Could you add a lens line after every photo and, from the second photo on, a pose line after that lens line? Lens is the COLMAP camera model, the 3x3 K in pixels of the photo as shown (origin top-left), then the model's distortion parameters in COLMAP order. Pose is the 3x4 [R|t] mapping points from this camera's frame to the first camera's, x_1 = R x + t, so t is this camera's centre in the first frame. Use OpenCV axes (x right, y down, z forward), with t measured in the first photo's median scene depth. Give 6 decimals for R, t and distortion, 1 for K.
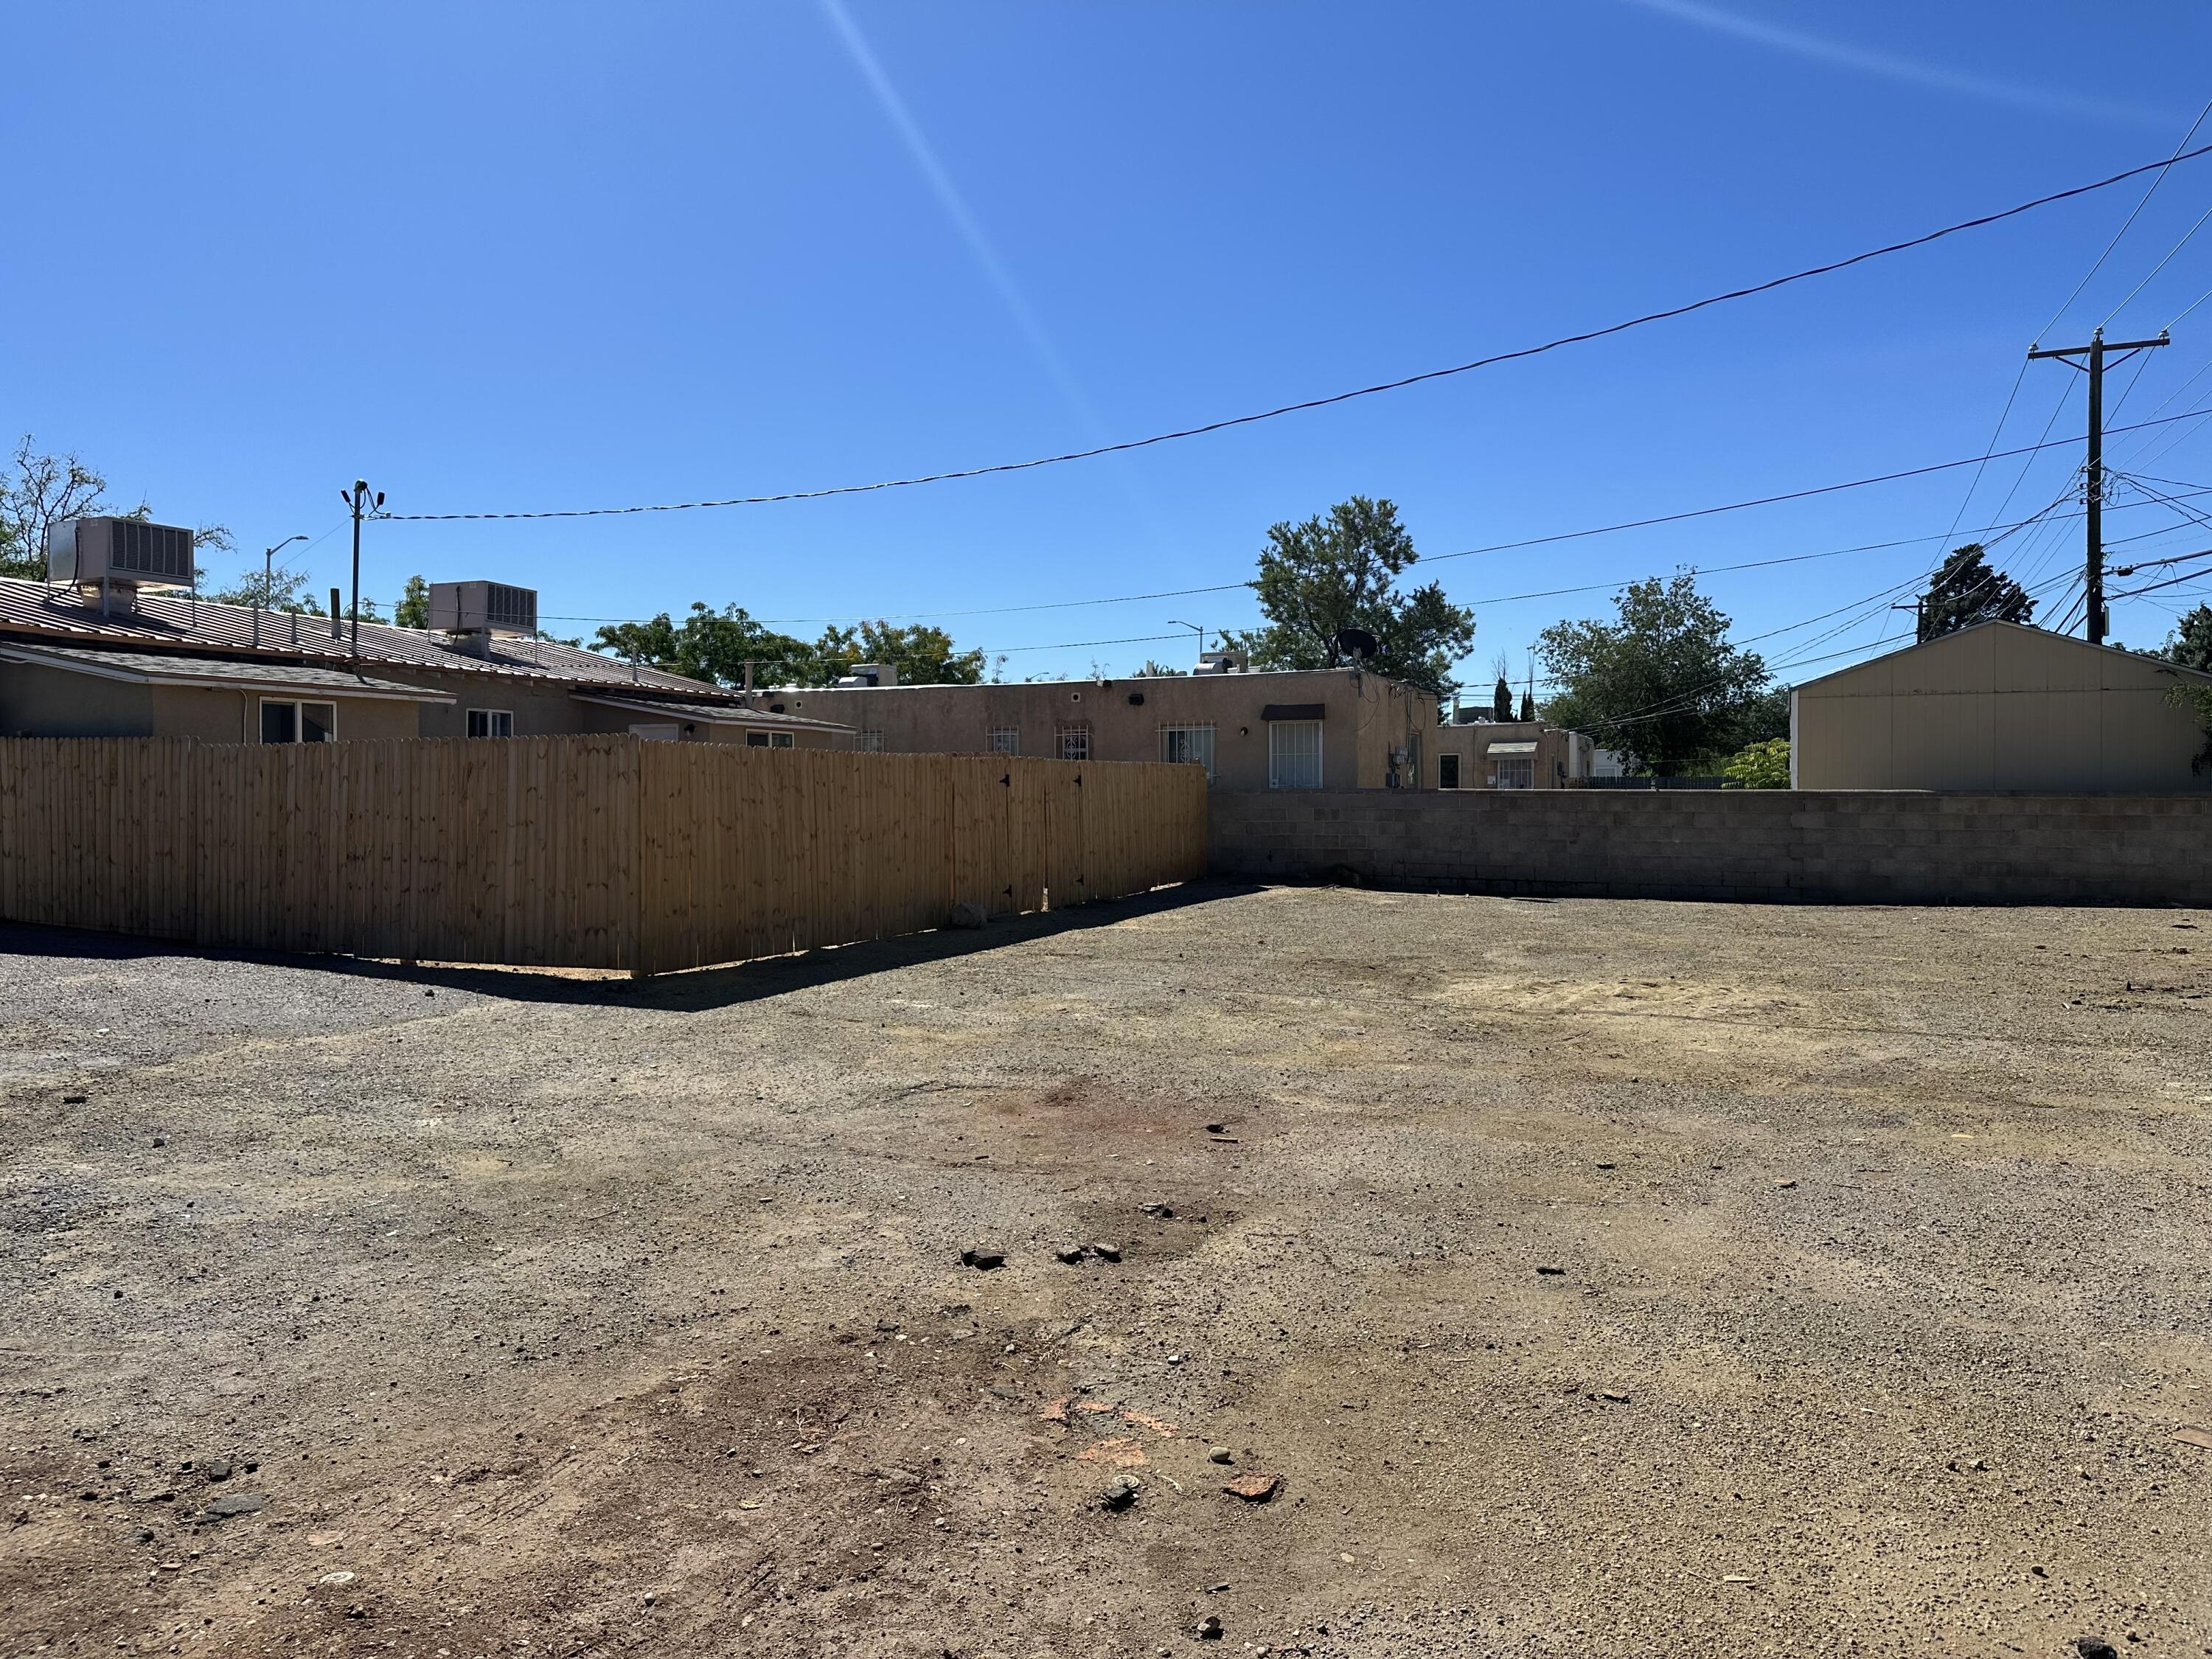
lens RADIAL K [[1596.7, 0, 1106.0], [0, 1596.7, 829.5], [0, 0, 1]] dist [0.000564, -0.003190]
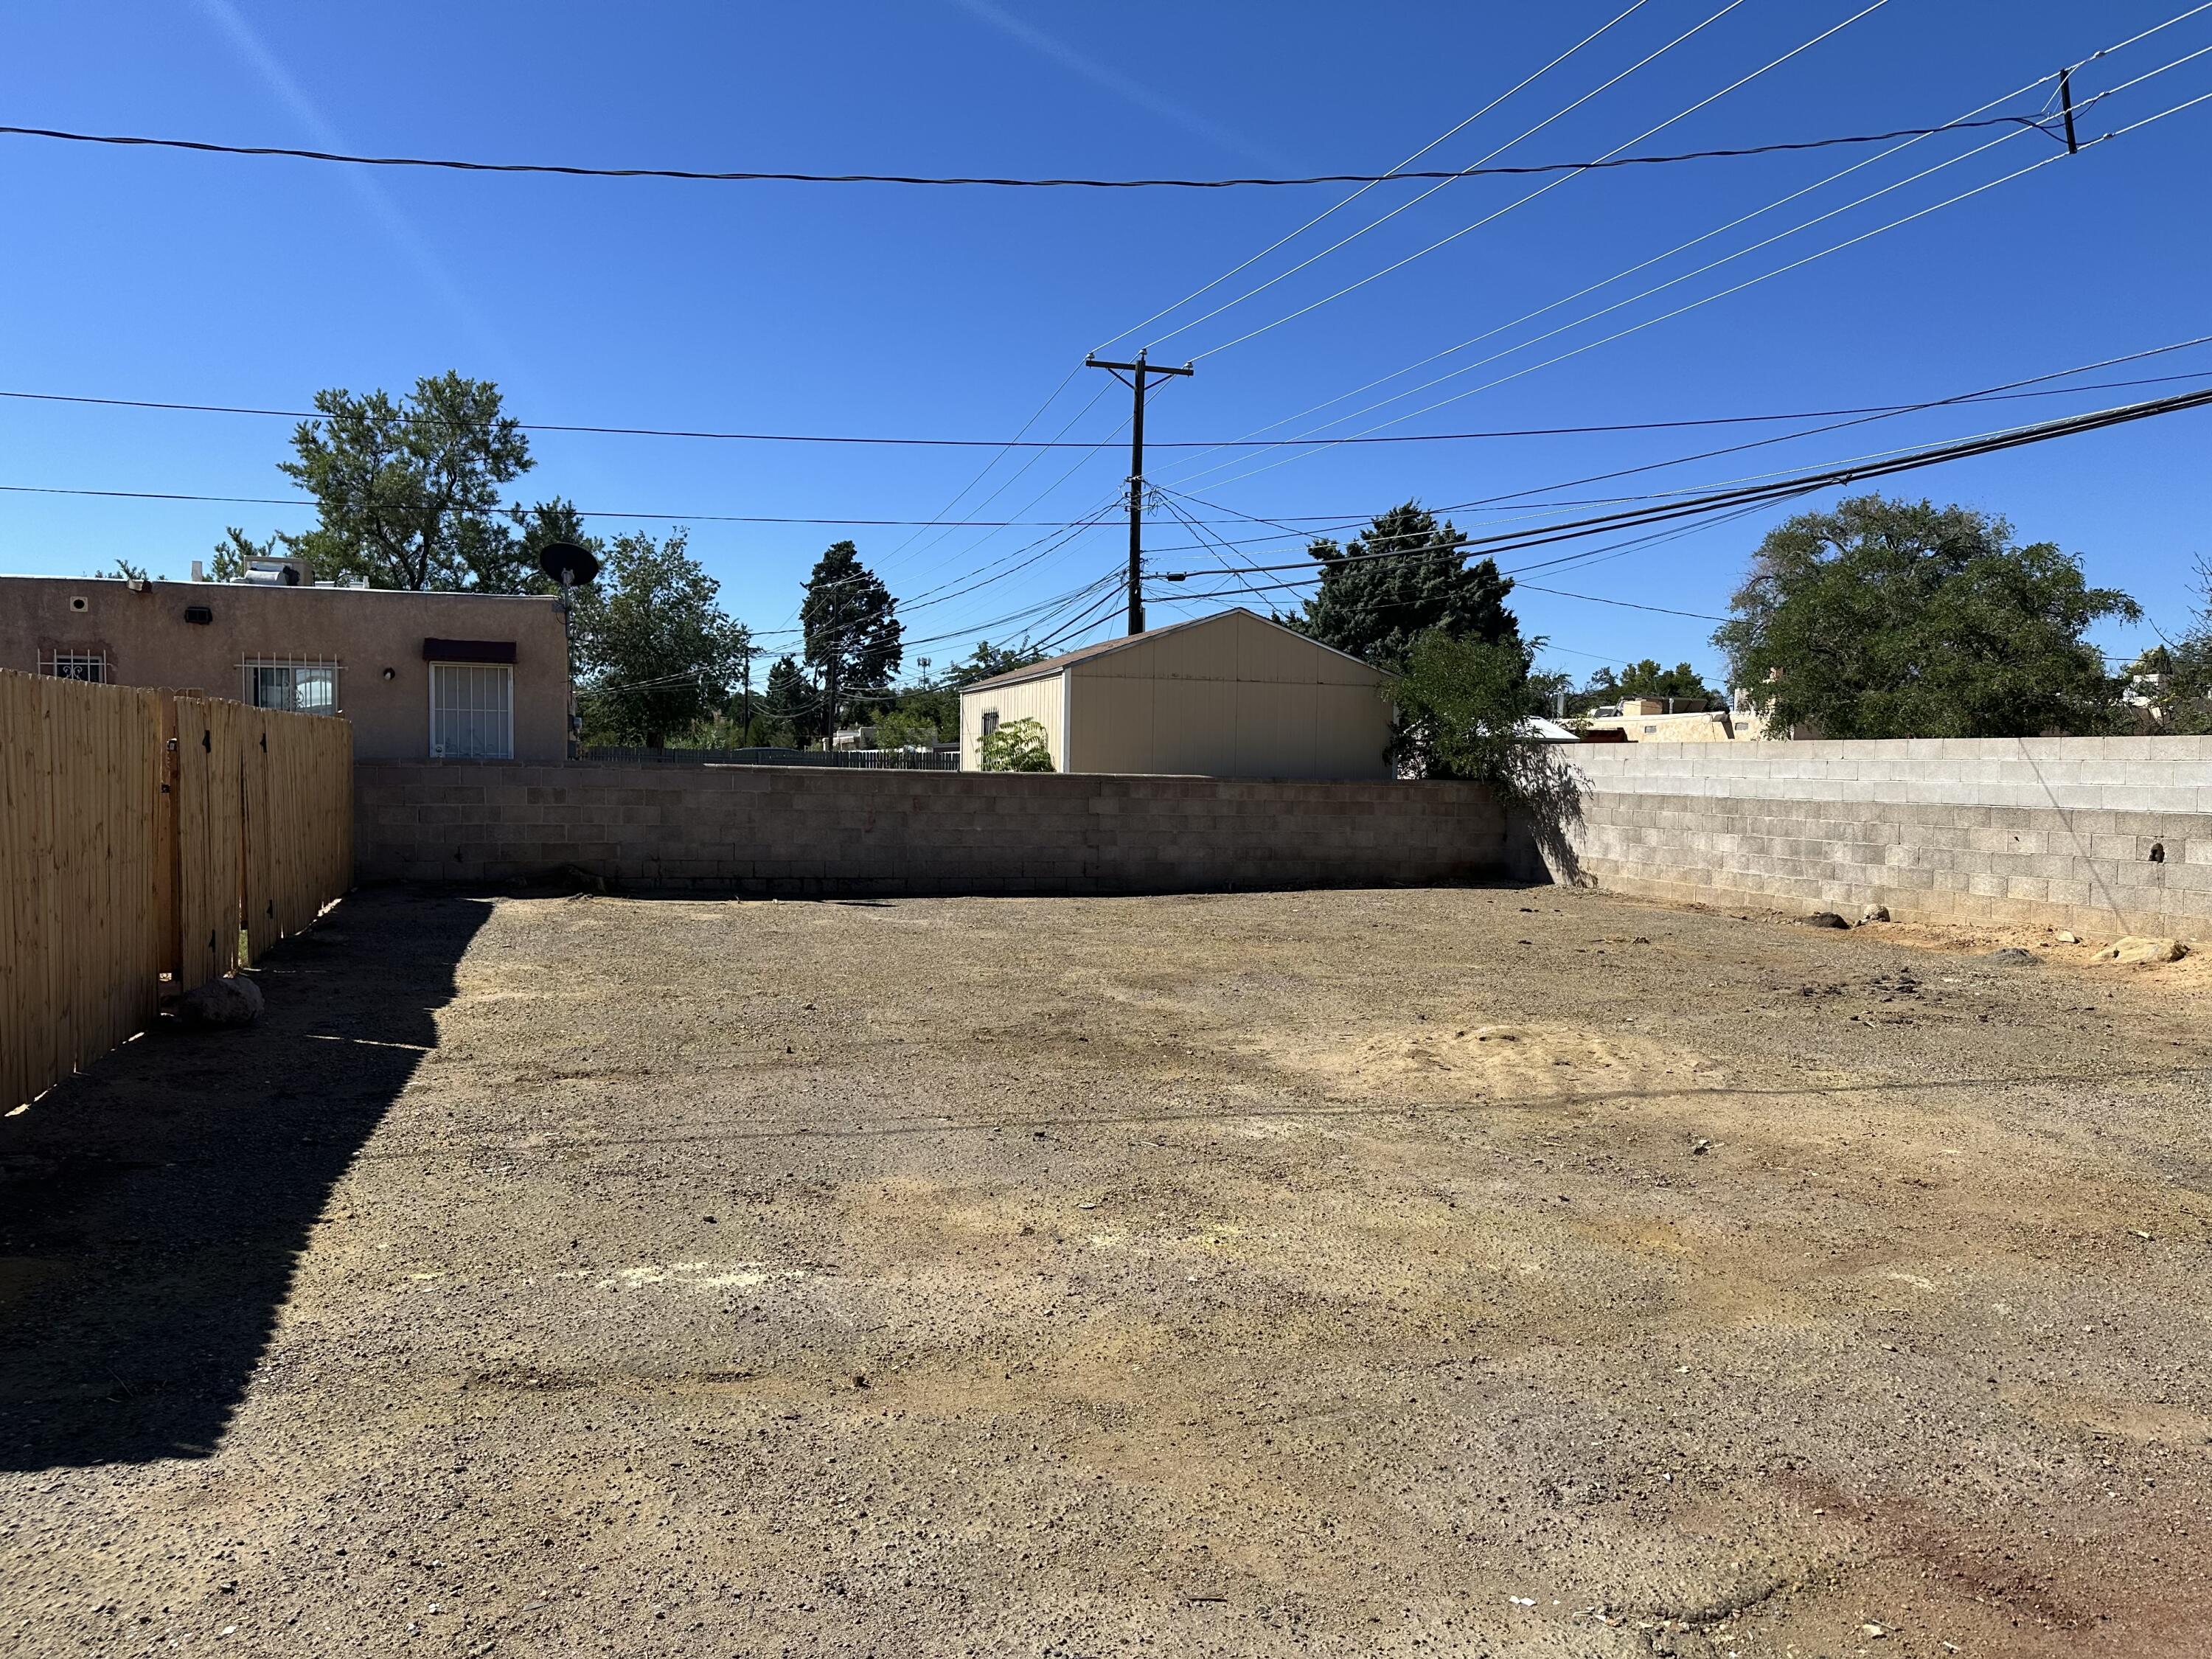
lens RADIAL K [[1519.1, 0, 1121.2], [0, 1519.1, 853.3], [0, 0, 1]] dist [0.132759, -0.190475]
pose [[0.726935, -0.023721, 0.686296, -0.161269], [-0.002140, 0.999320, 0.036807, -0.010106], [-0.686702, -0.028225, 0.726390, 0.317127]]
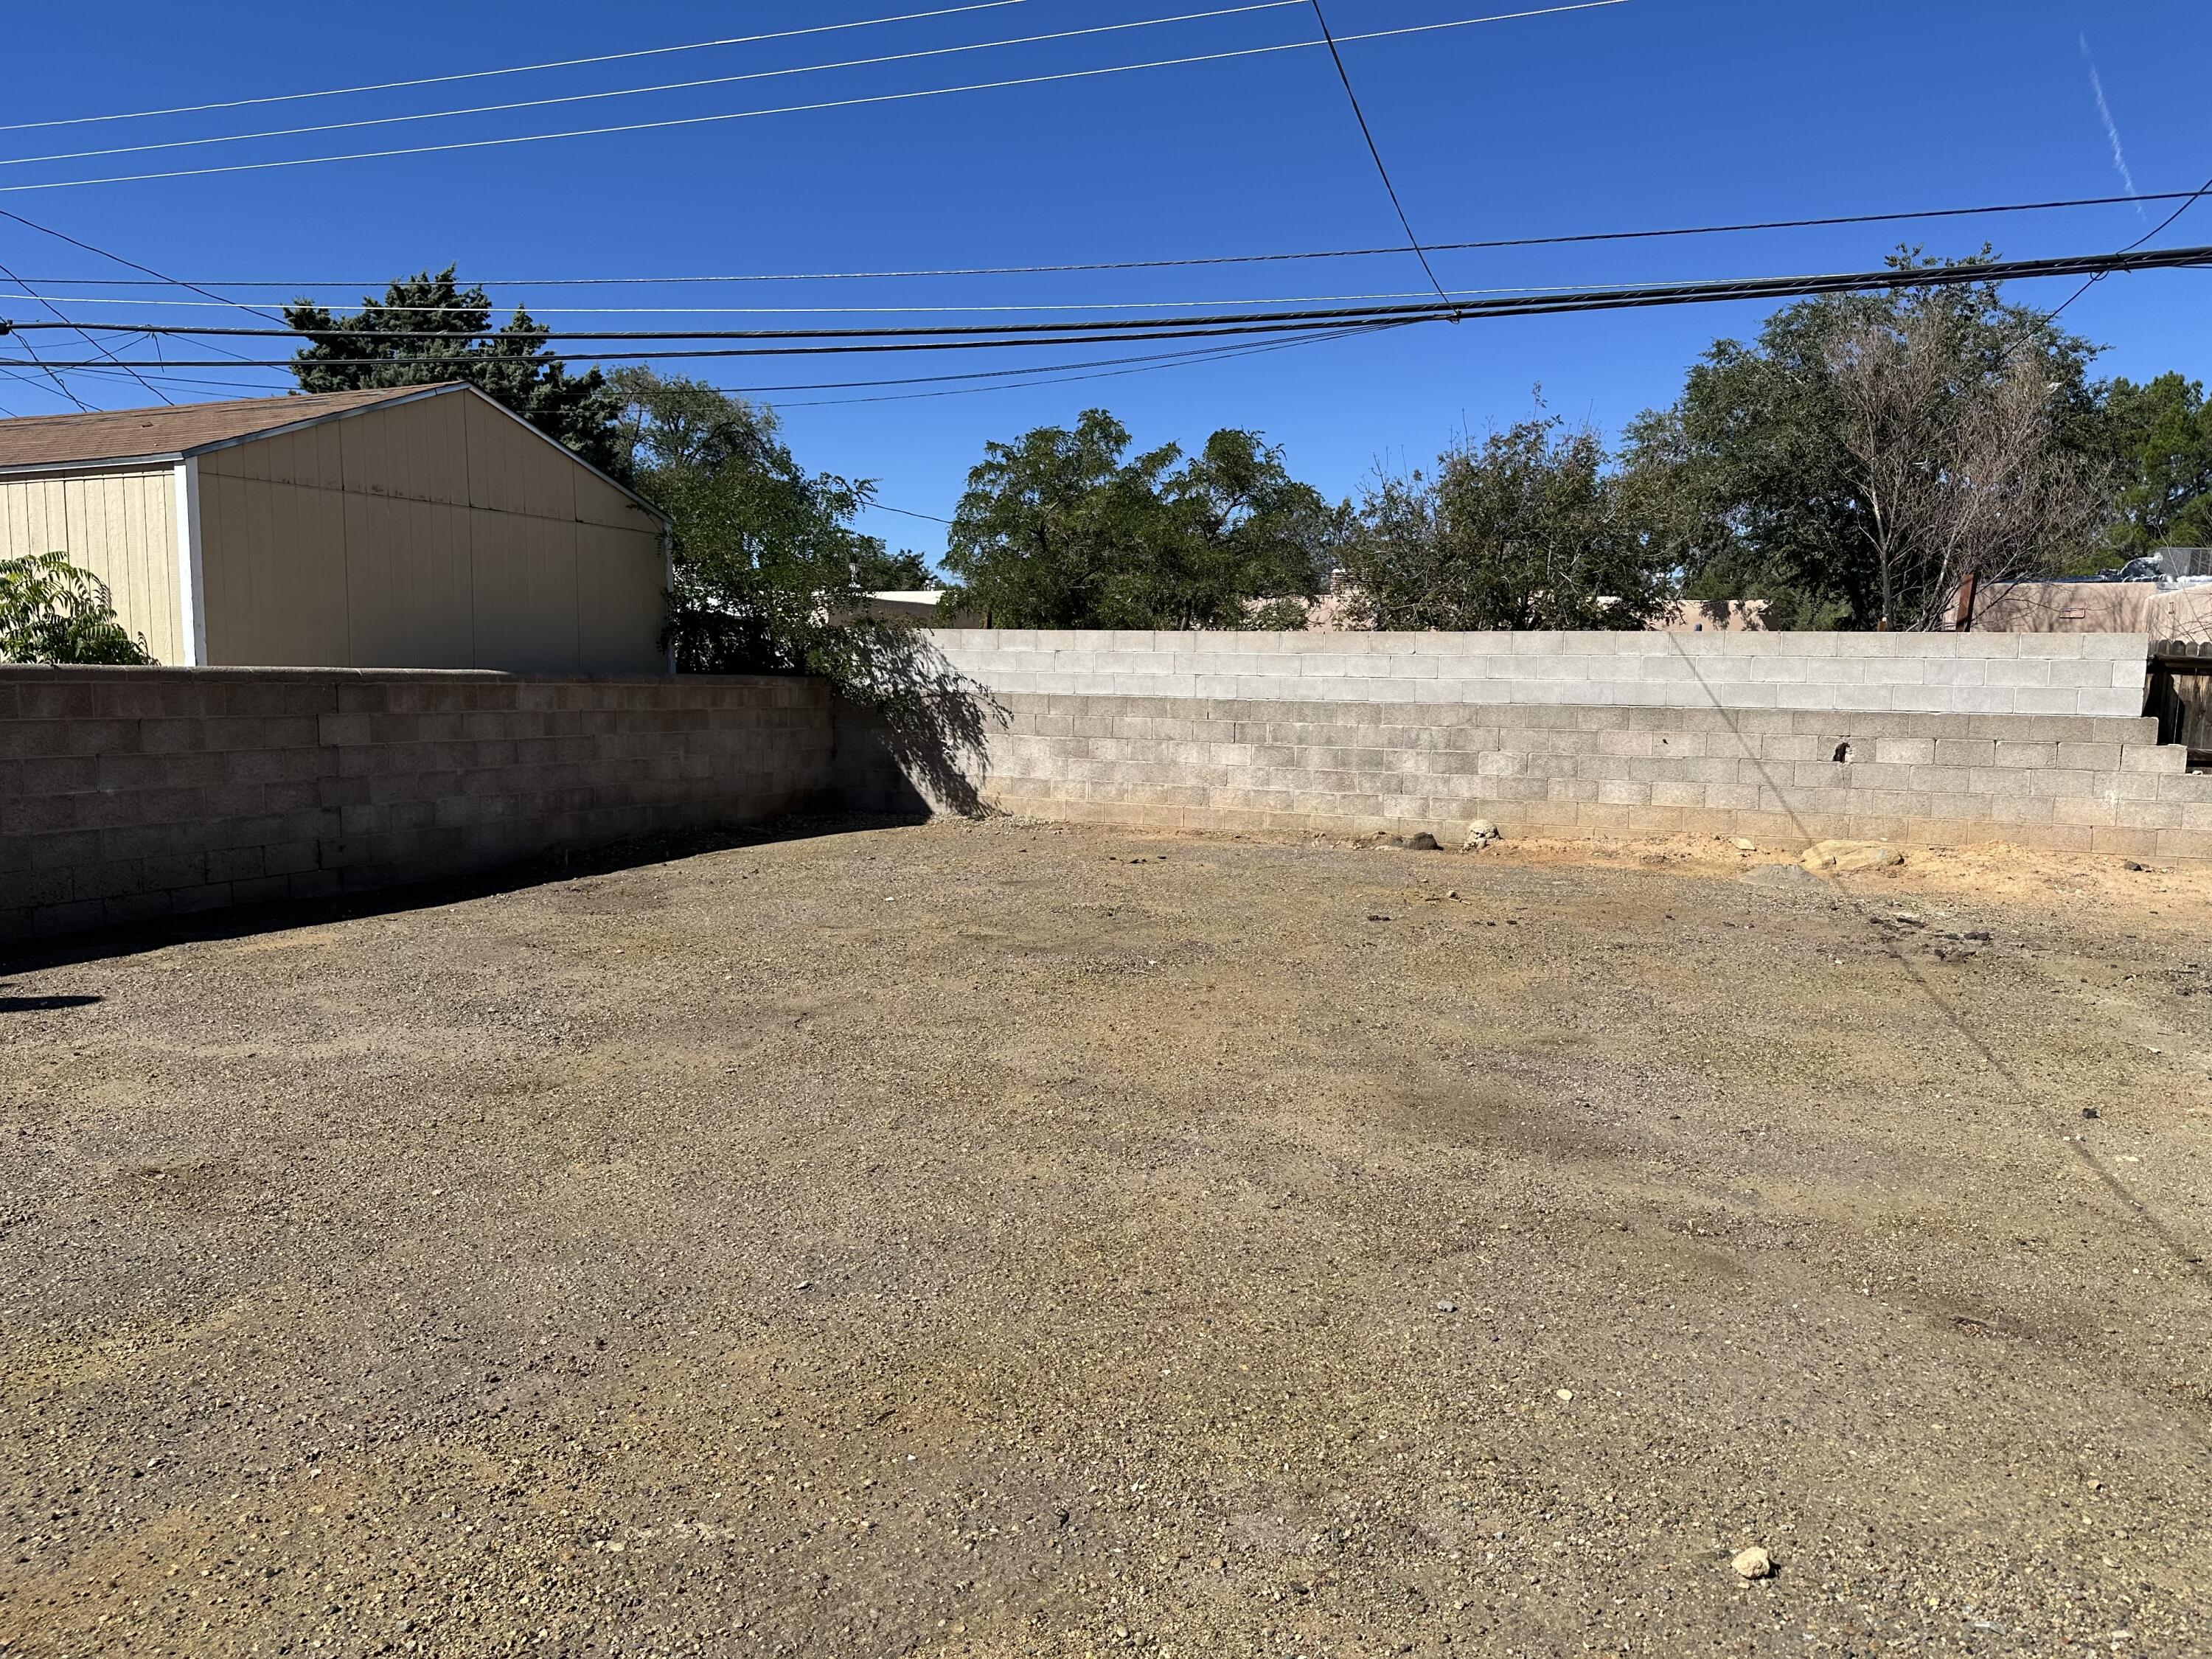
lens RADIAL K [[1519.1, 0, 1121.2], [0, 1519.1, 853.3], [0, 0, 1]] dist [0.132759, -0.190475]
pose [[-0.027035, -0.115666, 0.992920, -0.044287], [0.008202, 0.993224, 0.115925, -0.020149], [-0.999601, 0.011278, -0.025903, 0.725923]]
